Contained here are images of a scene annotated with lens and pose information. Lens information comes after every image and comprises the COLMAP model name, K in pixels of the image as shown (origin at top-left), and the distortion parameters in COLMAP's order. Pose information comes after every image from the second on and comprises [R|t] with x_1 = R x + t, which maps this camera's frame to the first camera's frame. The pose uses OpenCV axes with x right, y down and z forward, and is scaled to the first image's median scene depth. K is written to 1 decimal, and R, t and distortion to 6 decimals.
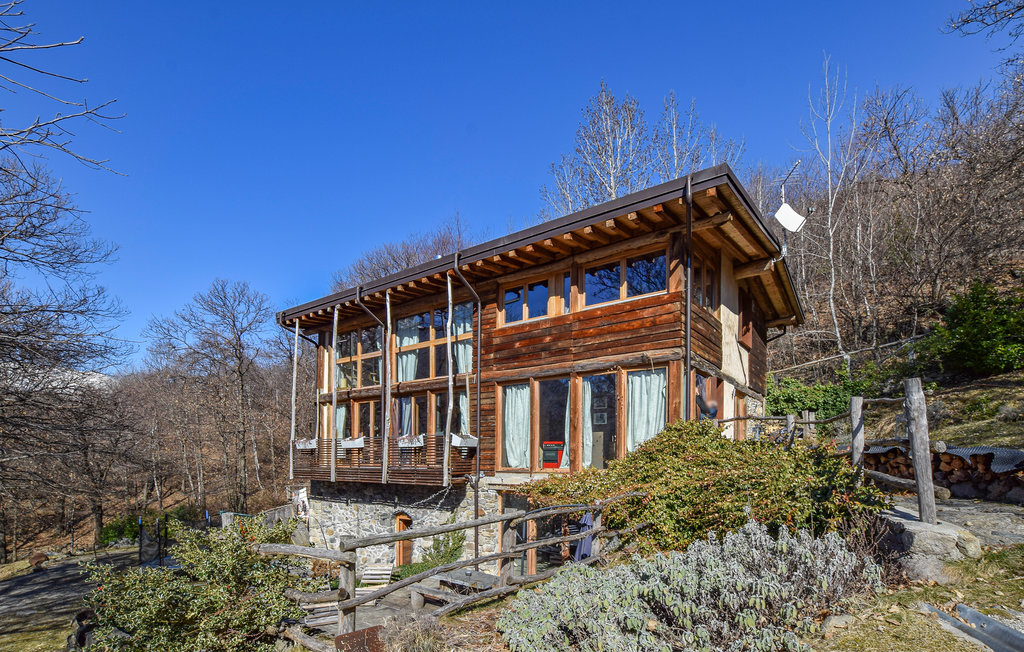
lens RADIAL K [[482.4, 0, 511.9], [0, 482.4, 422.2], [0, 0, 1]] dist [-0.002959, -0.000198]
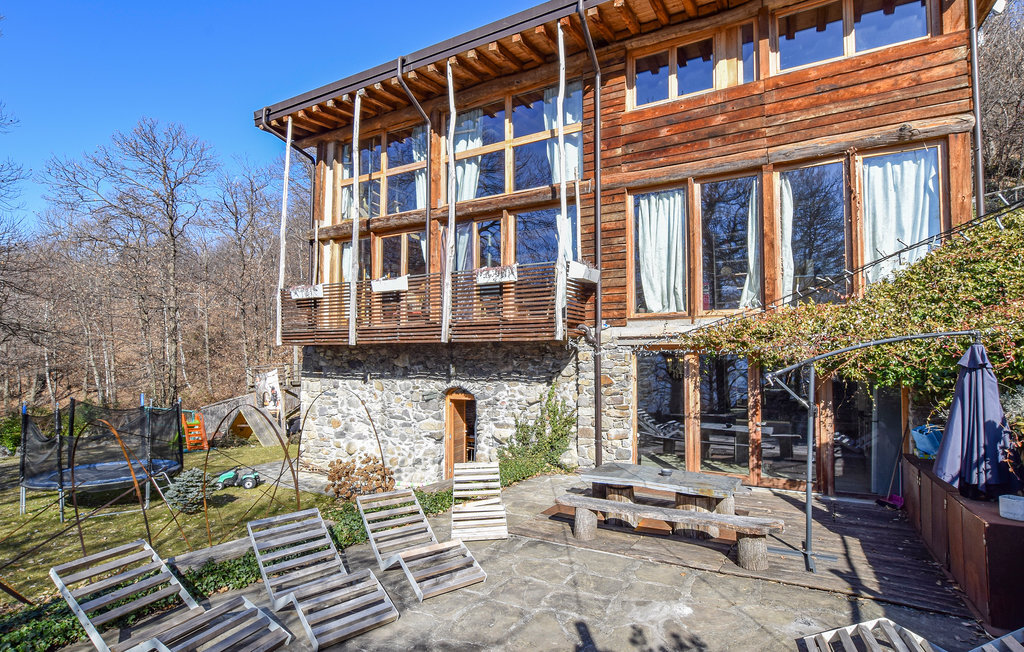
lens RADIAL K [[463.4, 0, 509.5], [0, 463.4, 313.2], [0, 0, 1]] dist [-0.010091, -0.000238]
pose [[0.988395, 0.008889, 0.151646, -0.279509], [-0.004305, 0.999525, -0.030529, 0.107985], [-0.151845, 0.029522, 0.987963, 0.364543]]
